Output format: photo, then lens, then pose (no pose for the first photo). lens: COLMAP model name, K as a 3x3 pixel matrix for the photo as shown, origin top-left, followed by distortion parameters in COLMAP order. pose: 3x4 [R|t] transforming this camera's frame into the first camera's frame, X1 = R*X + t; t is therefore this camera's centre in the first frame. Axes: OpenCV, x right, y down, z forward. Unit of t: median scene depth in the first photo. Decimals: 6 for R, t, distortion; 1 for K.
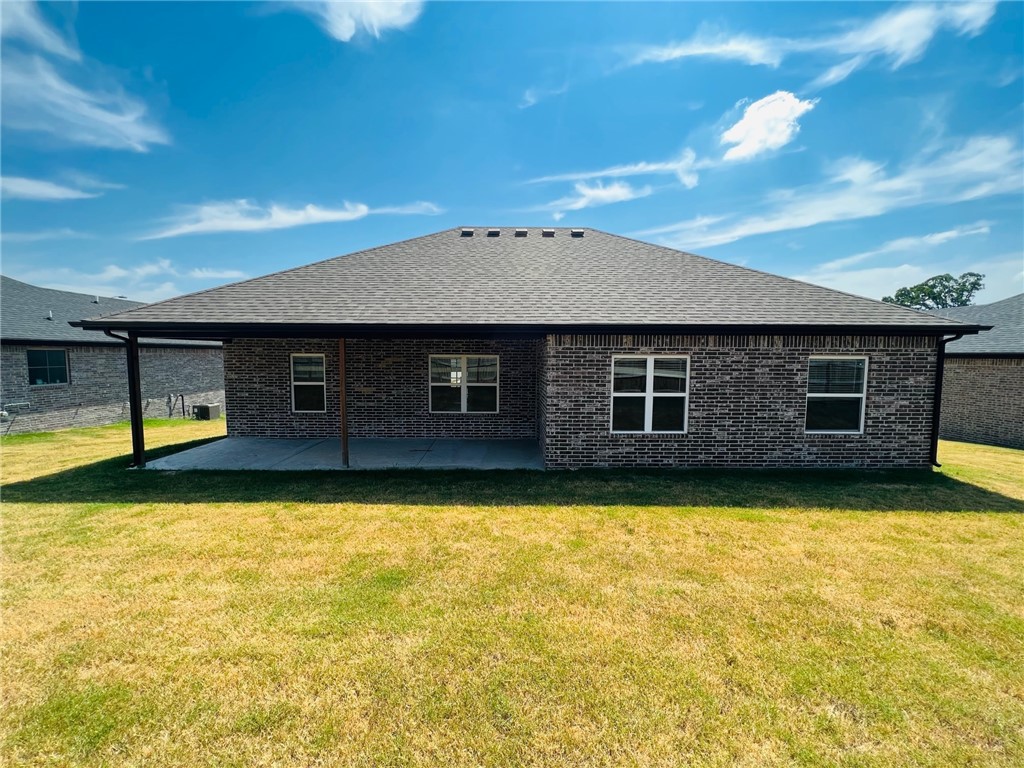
lens RADIAL K [[414.0, 0, 512.7], [0, 414.0, 383.8], [0, 0, 1]] dist [-0.002378, 0.000396]
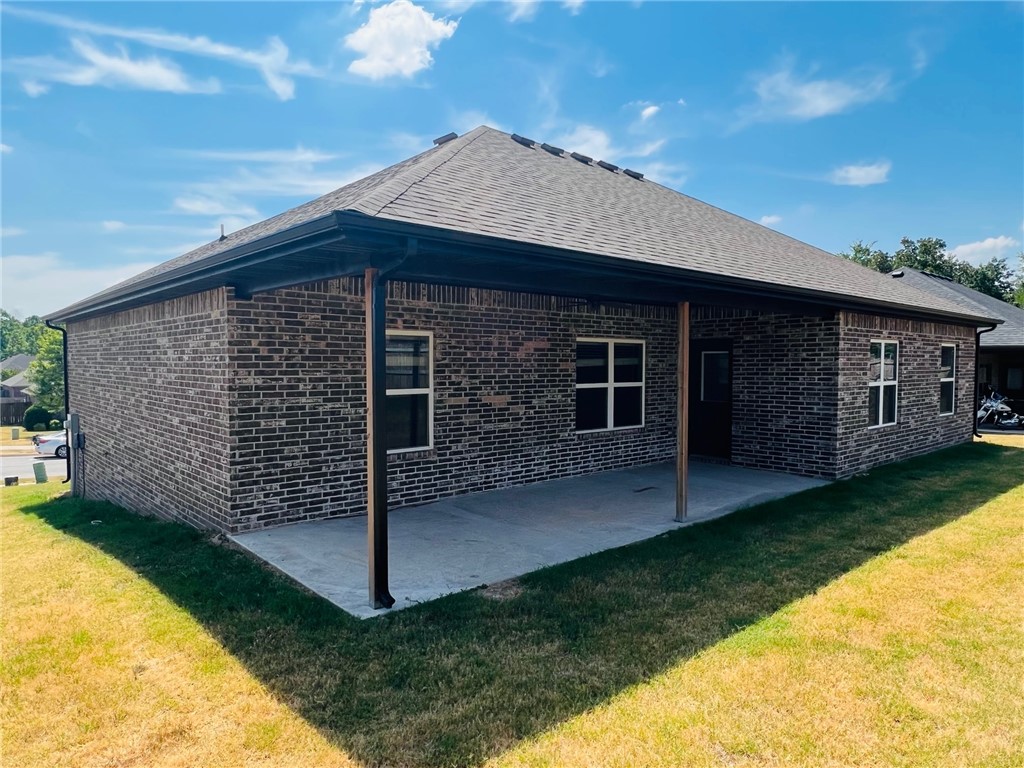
lens RADIAL K [[665.1, 0, 512.3], [0, 665.1, 389.7], [0, 0, 1]] dist [0.008965, -0.008289]
pose [[0.747672, -0.031964, 0.663298, -1.220876], [0.047466, 0.998858, -0.005370, 0.008901], [-0.662369, 0.035499, 0.748336, 0.448762]]
